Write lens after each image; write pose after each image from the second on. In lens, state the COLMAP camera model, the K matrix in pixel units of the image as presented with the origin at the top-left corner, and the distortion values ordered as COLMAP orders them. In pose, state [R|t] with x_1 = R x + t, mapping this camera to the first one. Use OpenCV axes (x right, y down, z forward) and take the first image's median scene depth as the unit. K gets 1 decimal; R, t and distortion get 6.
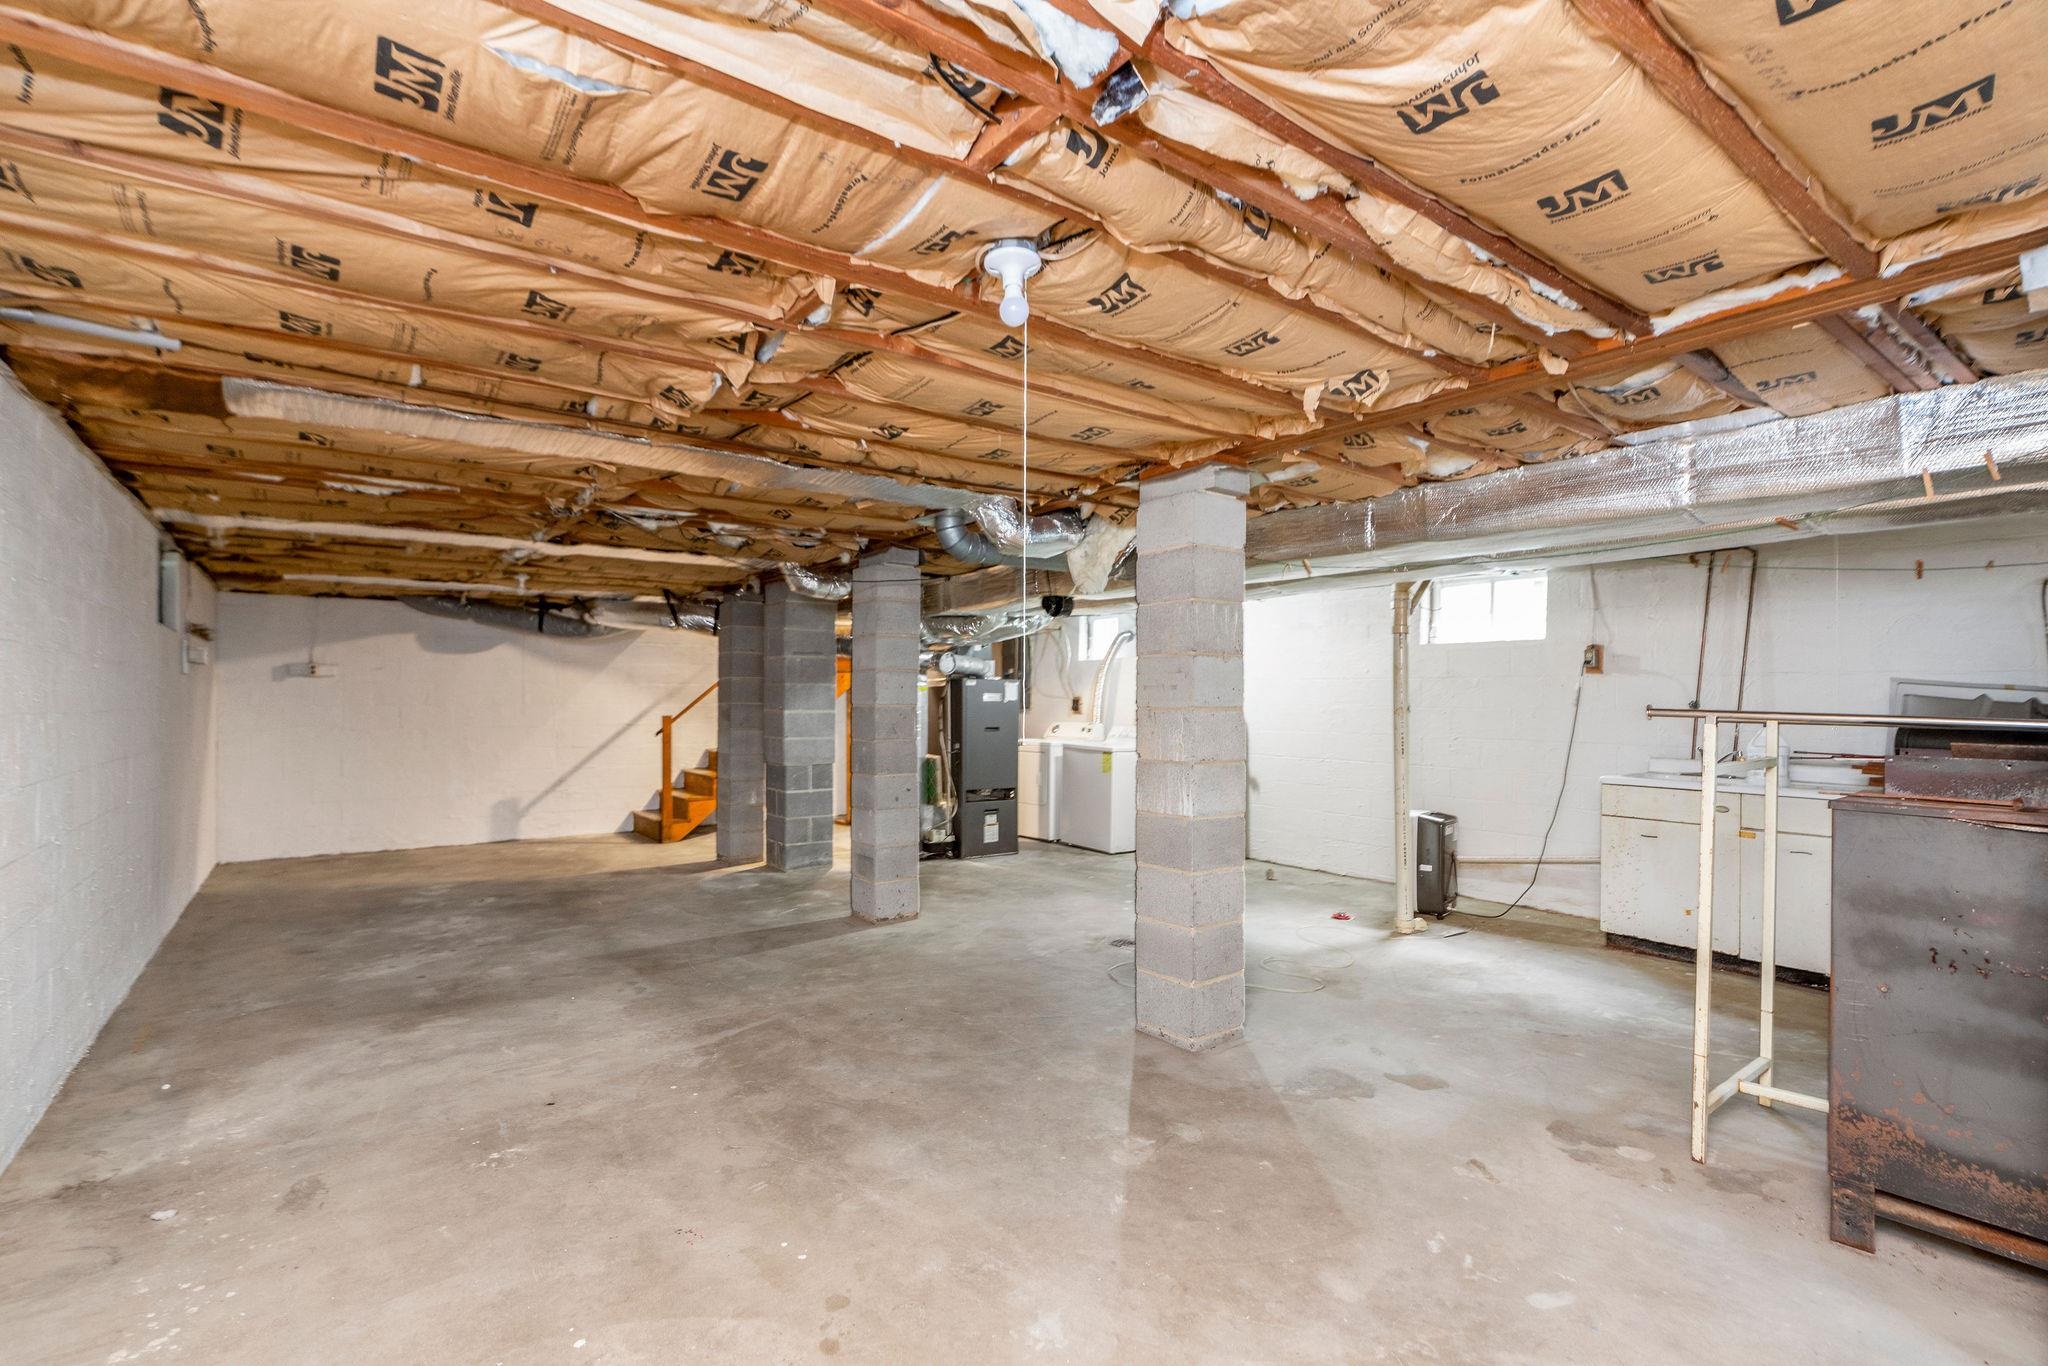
lens RADIAL K [[930.0, 0, 1009.1], [0, 930.0, 694.0], [0, 0, 1]] dist [-0.004662, 0.005723]
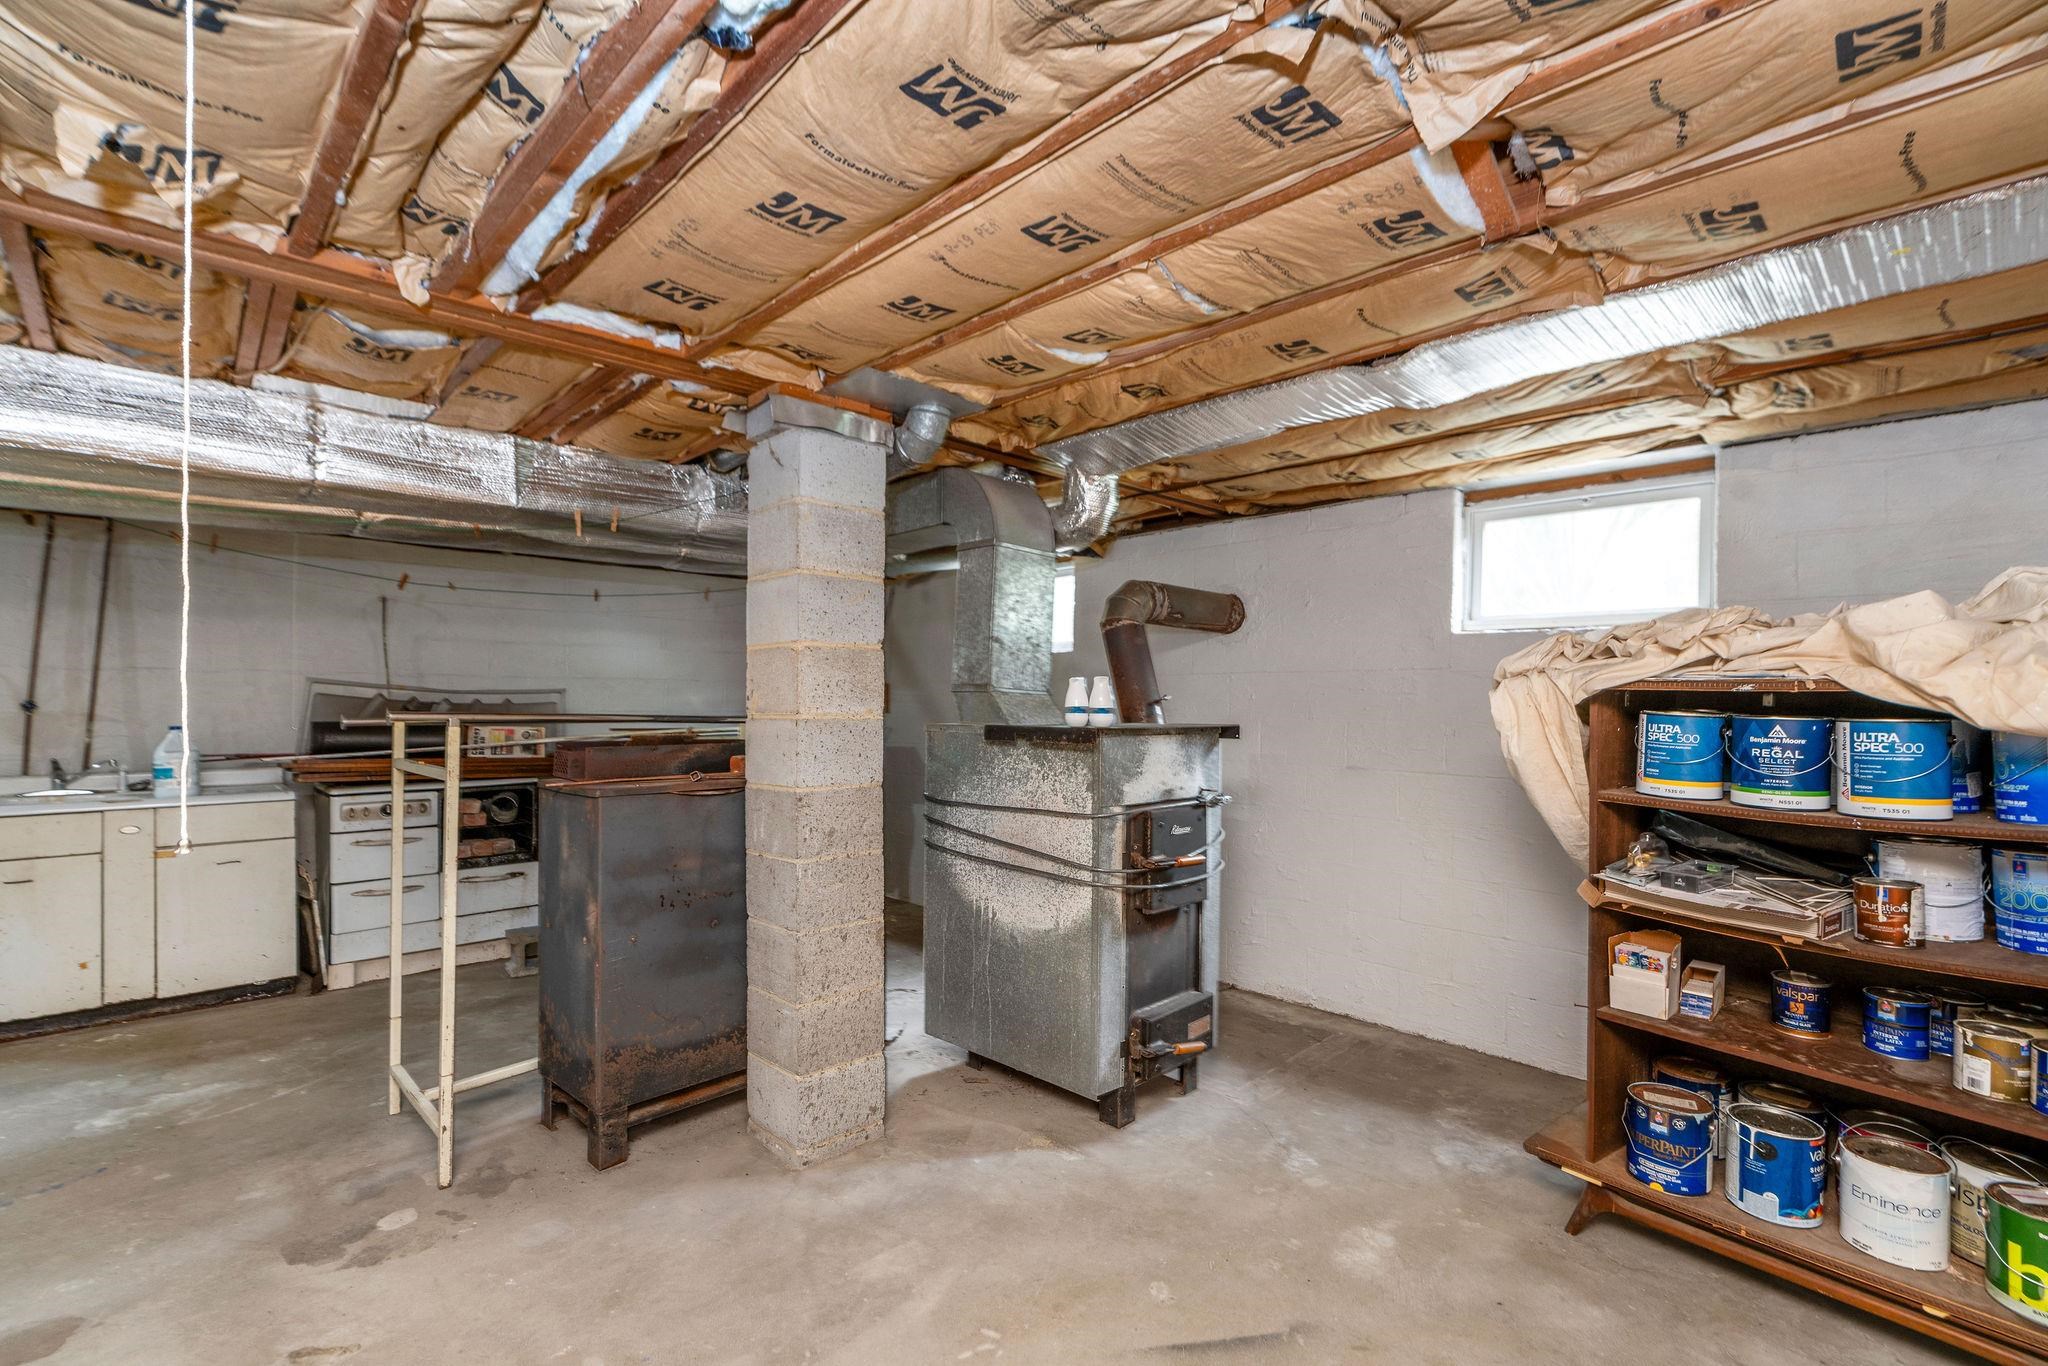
lens RADIAL K [[930.0, 0, 1009.1], [0, 930.0, 694.0], [0, 0, 1]] dist [-0.004662, 0.005723]
pose [[-0.109685, 0.002105, 0.993964, -0.257364], [-0.007062, 0.999971, -0.002897, -0.001548], [-0.993941, -0.007337, -0.109667, 0.522541]]
